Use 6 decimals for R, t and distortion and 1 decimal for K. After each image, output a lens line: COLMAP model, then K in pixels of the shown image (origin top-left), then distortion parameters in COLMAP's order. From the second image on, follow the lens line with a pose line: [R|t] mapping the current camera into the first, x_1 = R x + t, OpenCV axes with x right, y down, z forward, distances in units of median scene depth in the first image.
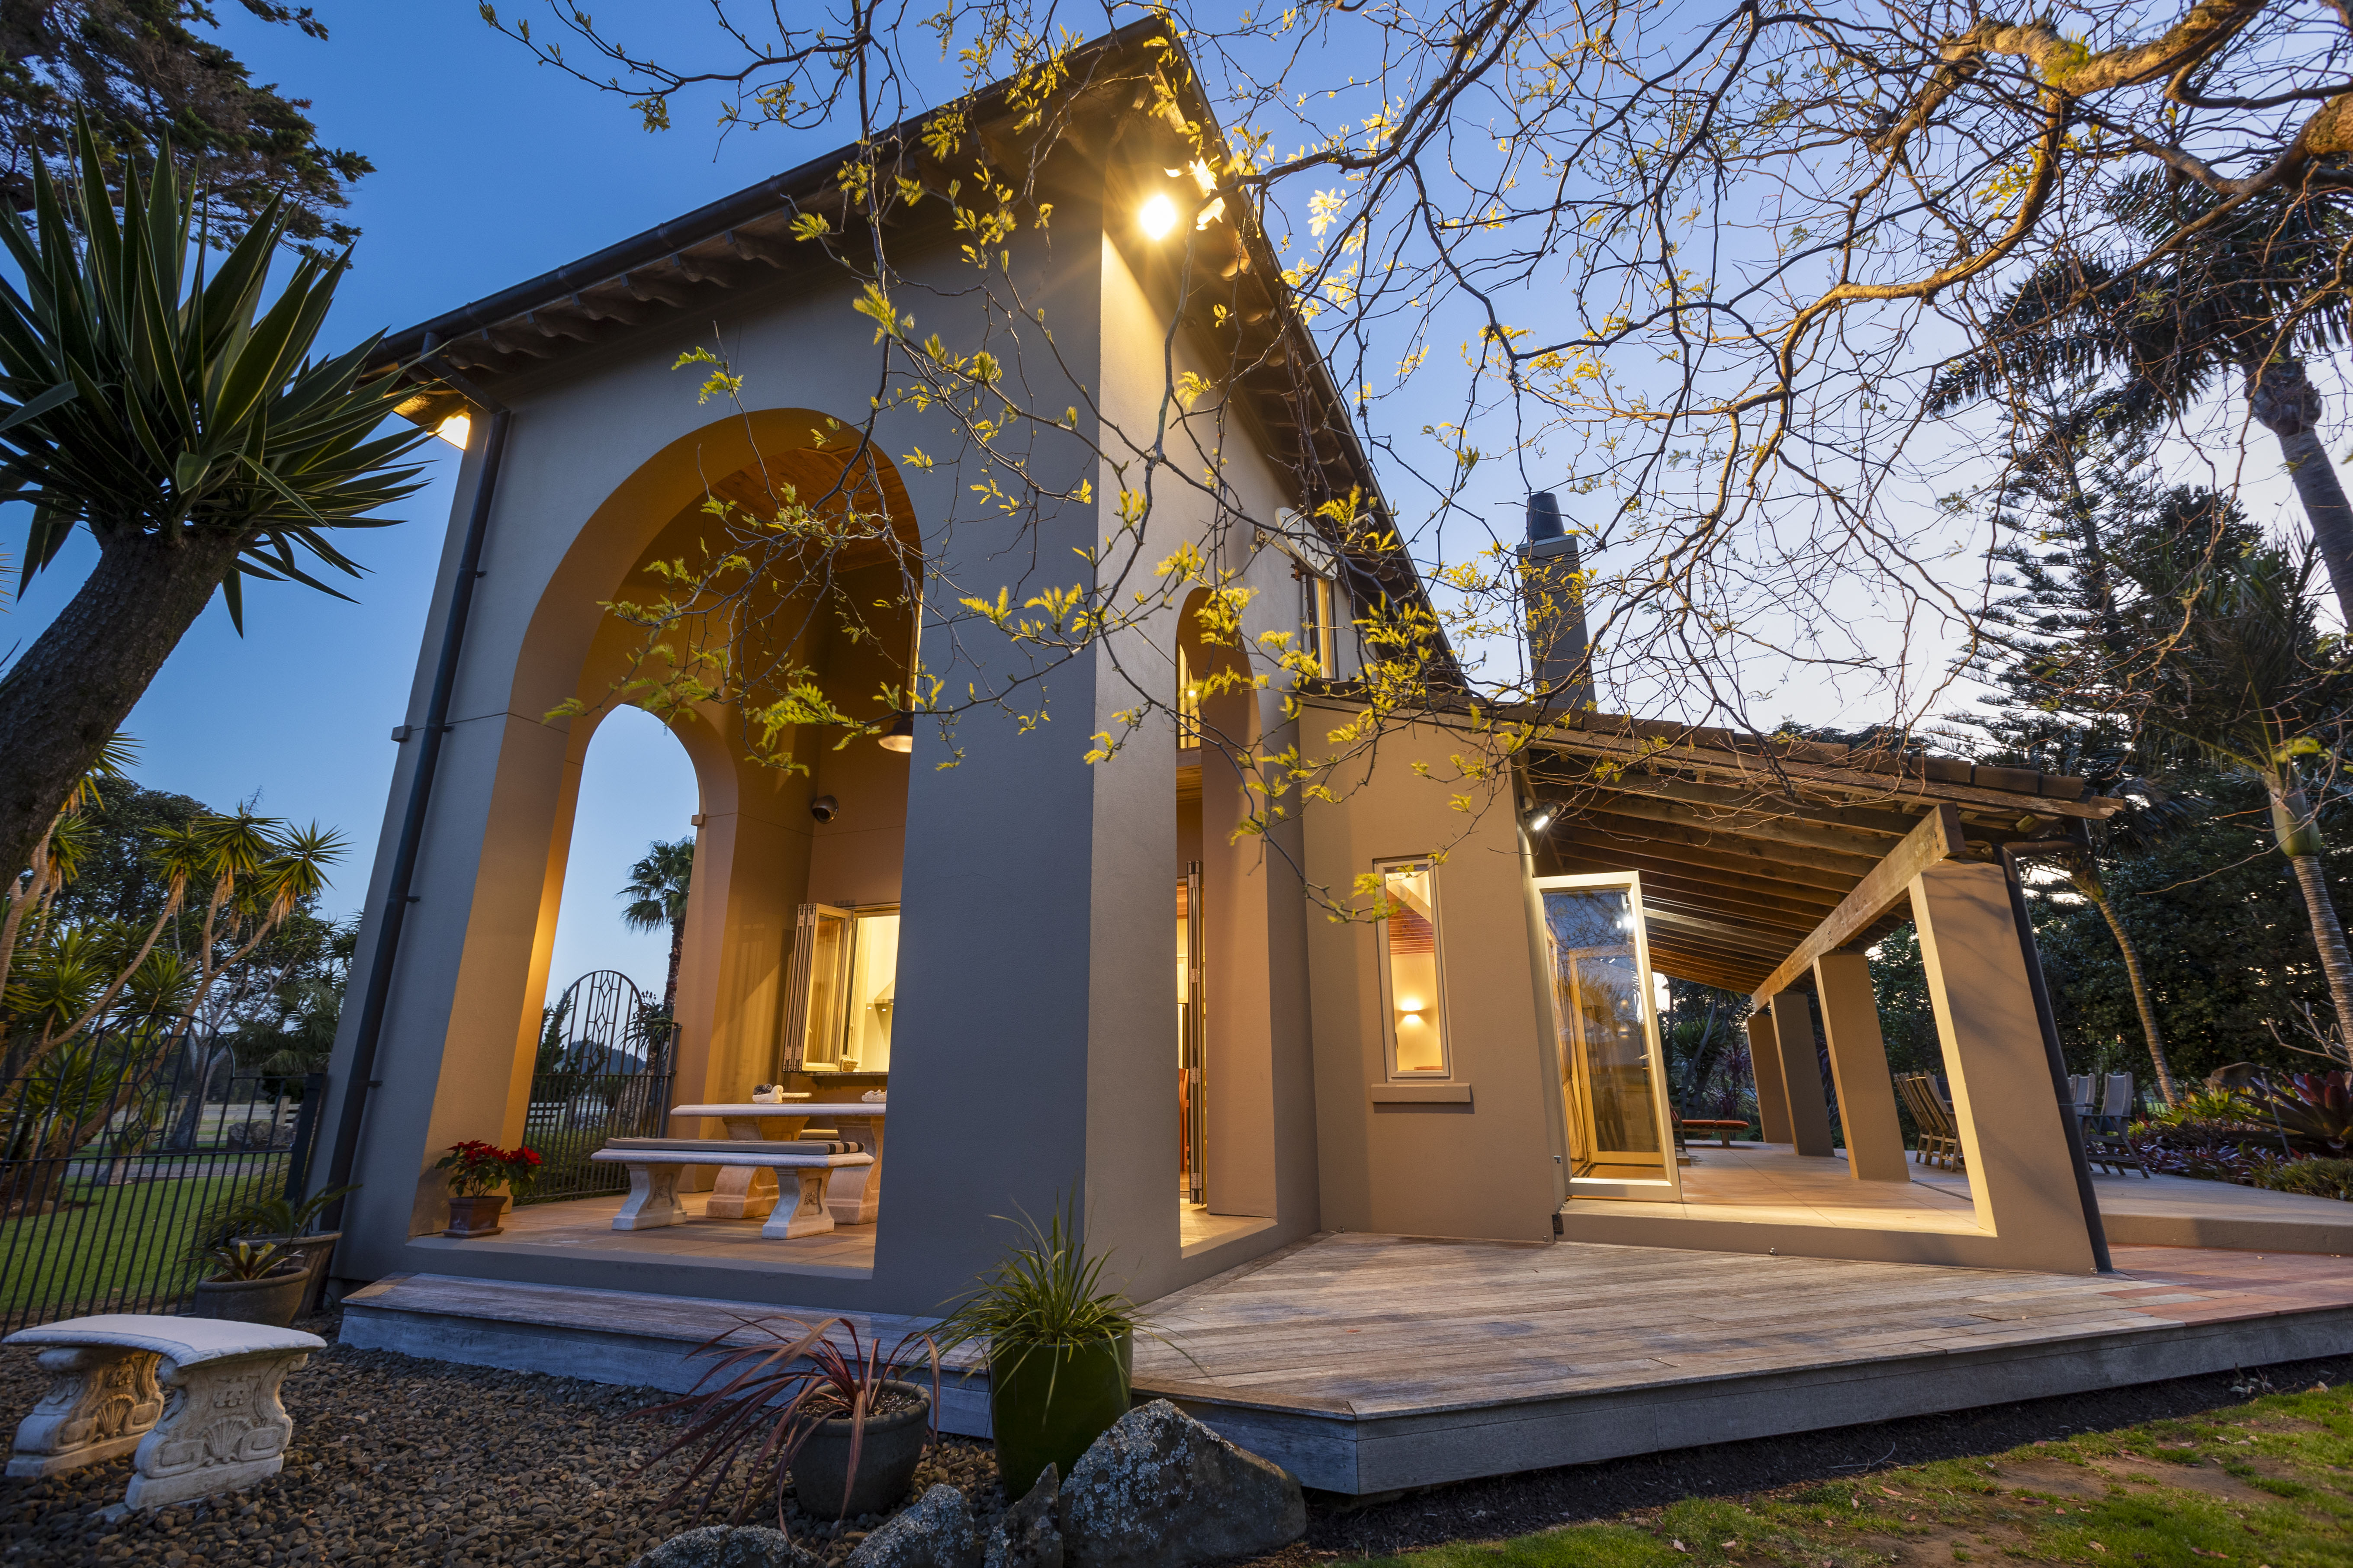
lens RADIAL K [[1068.2, 0, 1173.0], [0, 1068.2, 783.7], [0, 0, 1]] dist [0.002139, 0.000283]
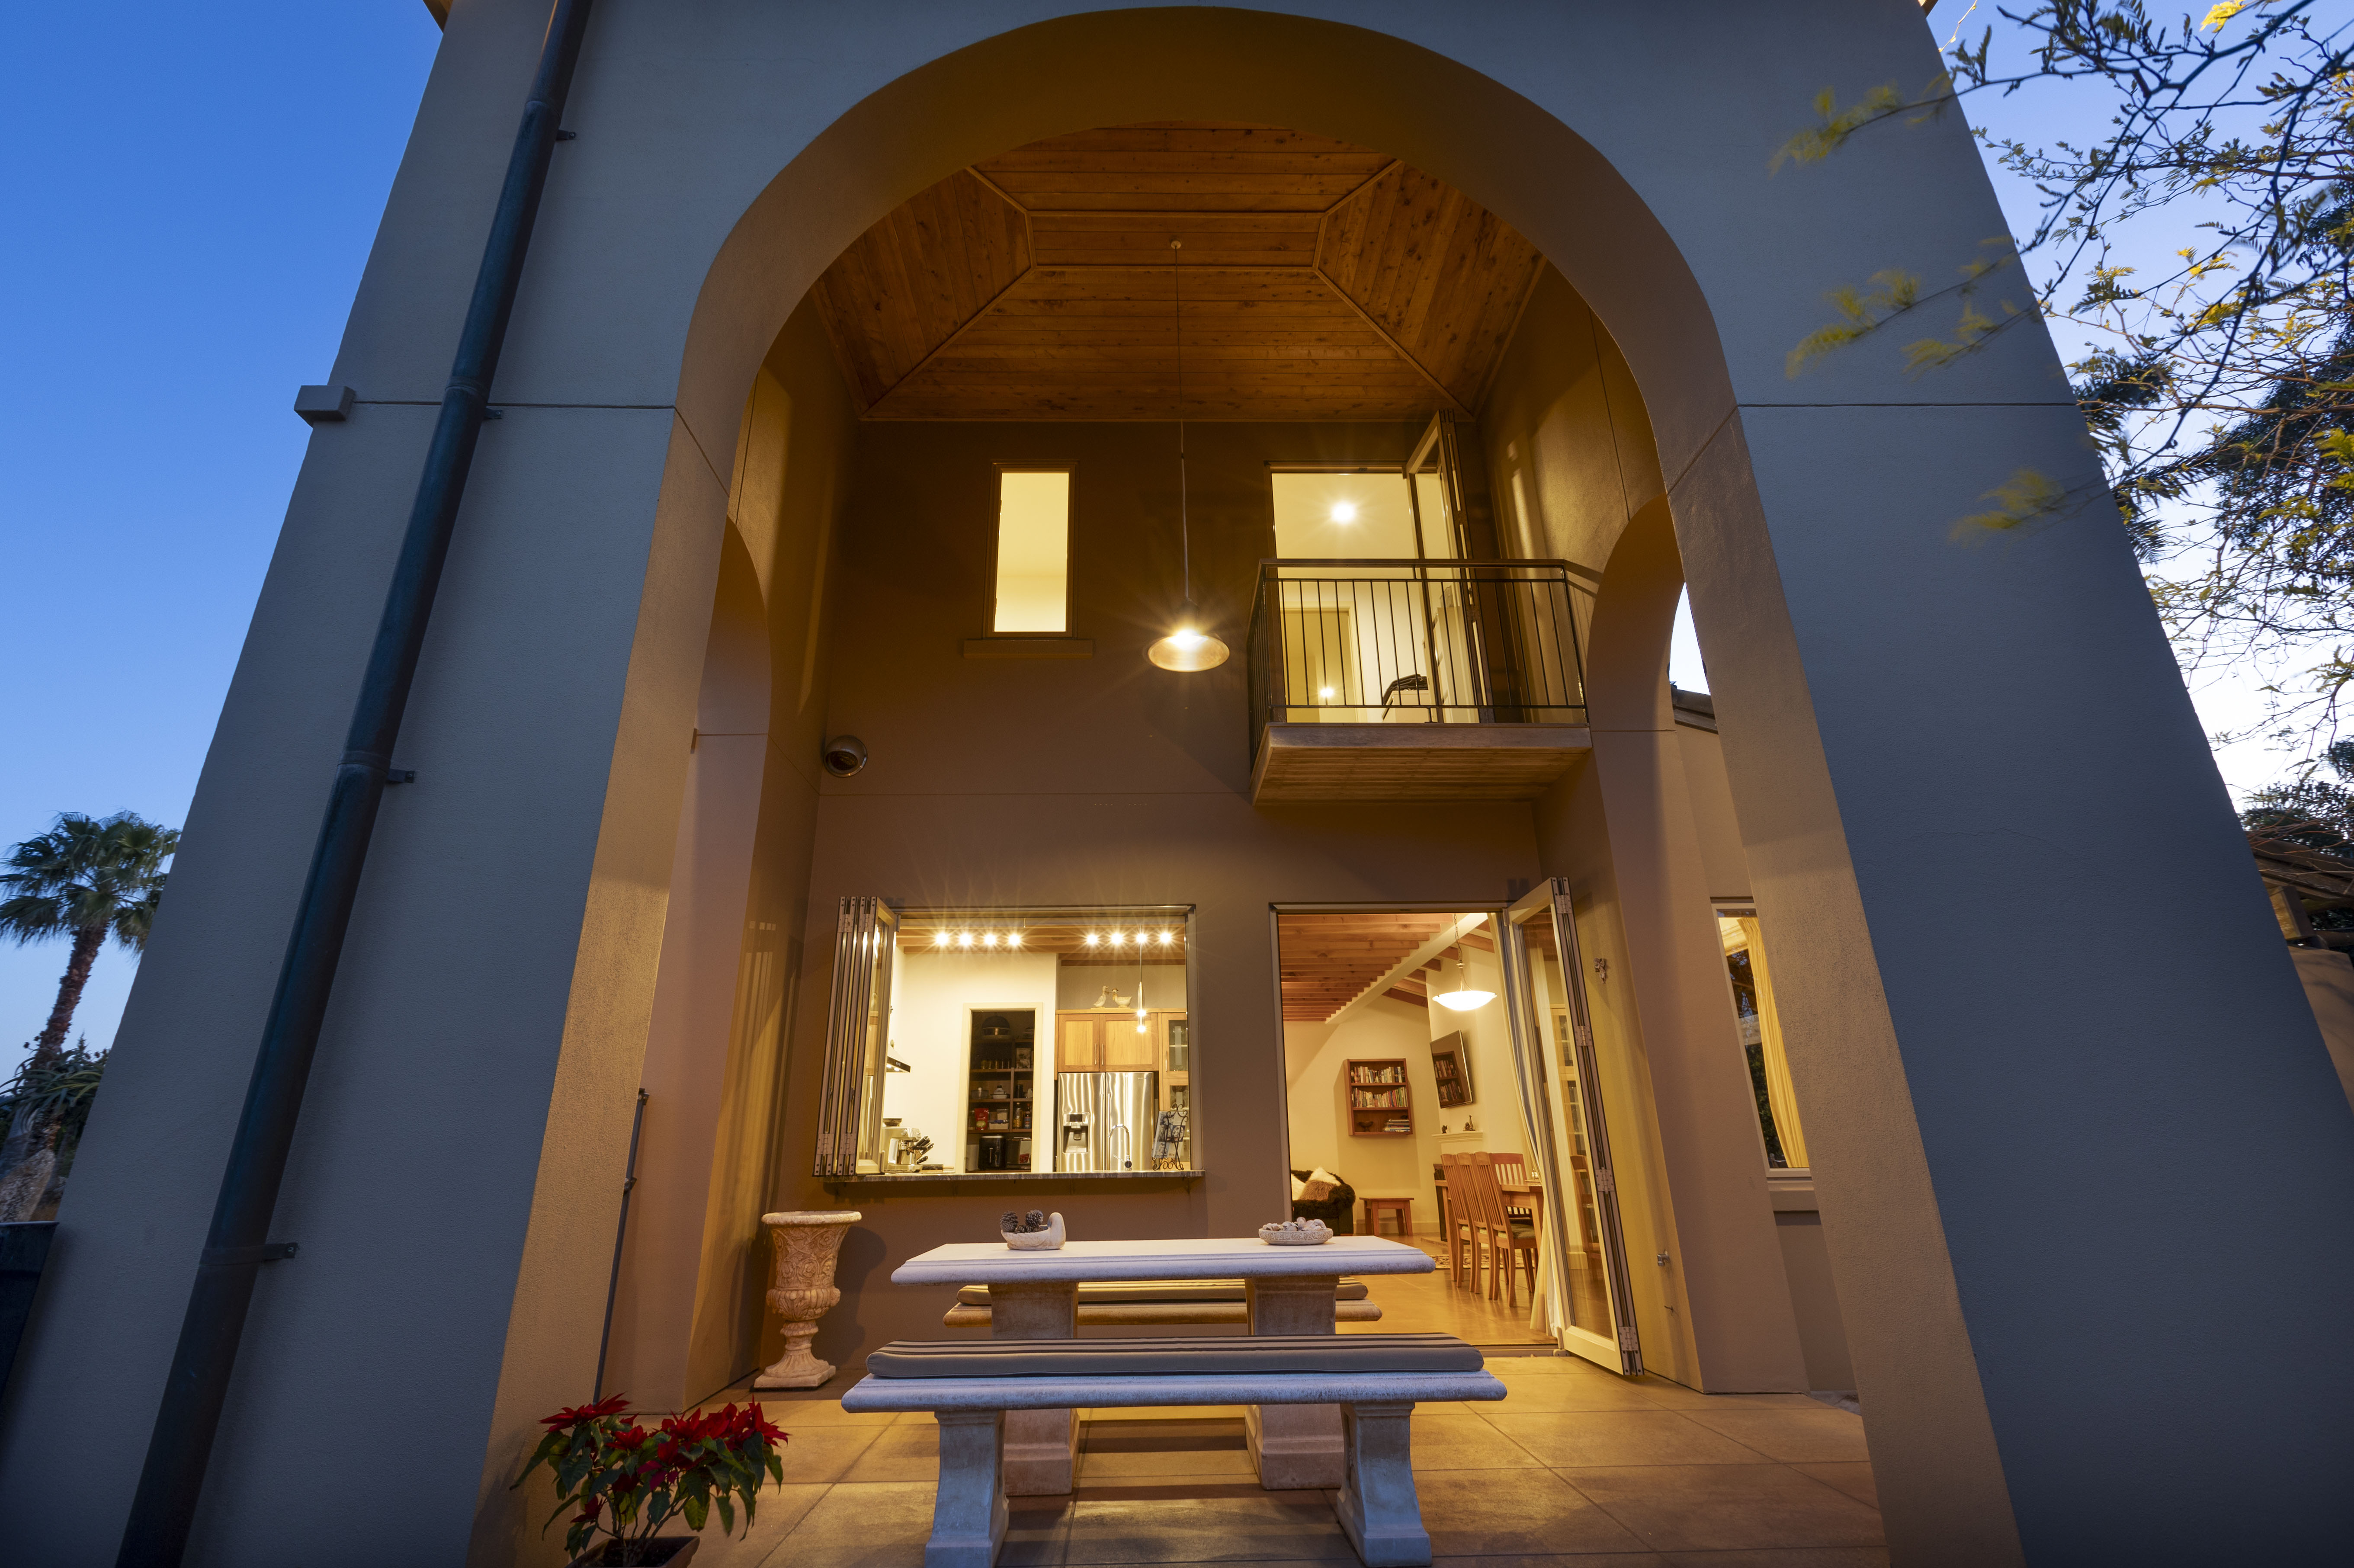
lens RADIAL K [[1068.6, 0, 1175.2], [0, 1068.6, 783.5], [0, 0, 1]] dist [0.002139, 0.000283]
pose [[0.914142, 0.127891, 0.384693, -0.420154], [-0.103500, 0.991114, -0.083551, 0.080974], [-0.391960, 0.036562, 0.919255, 0.358644]]
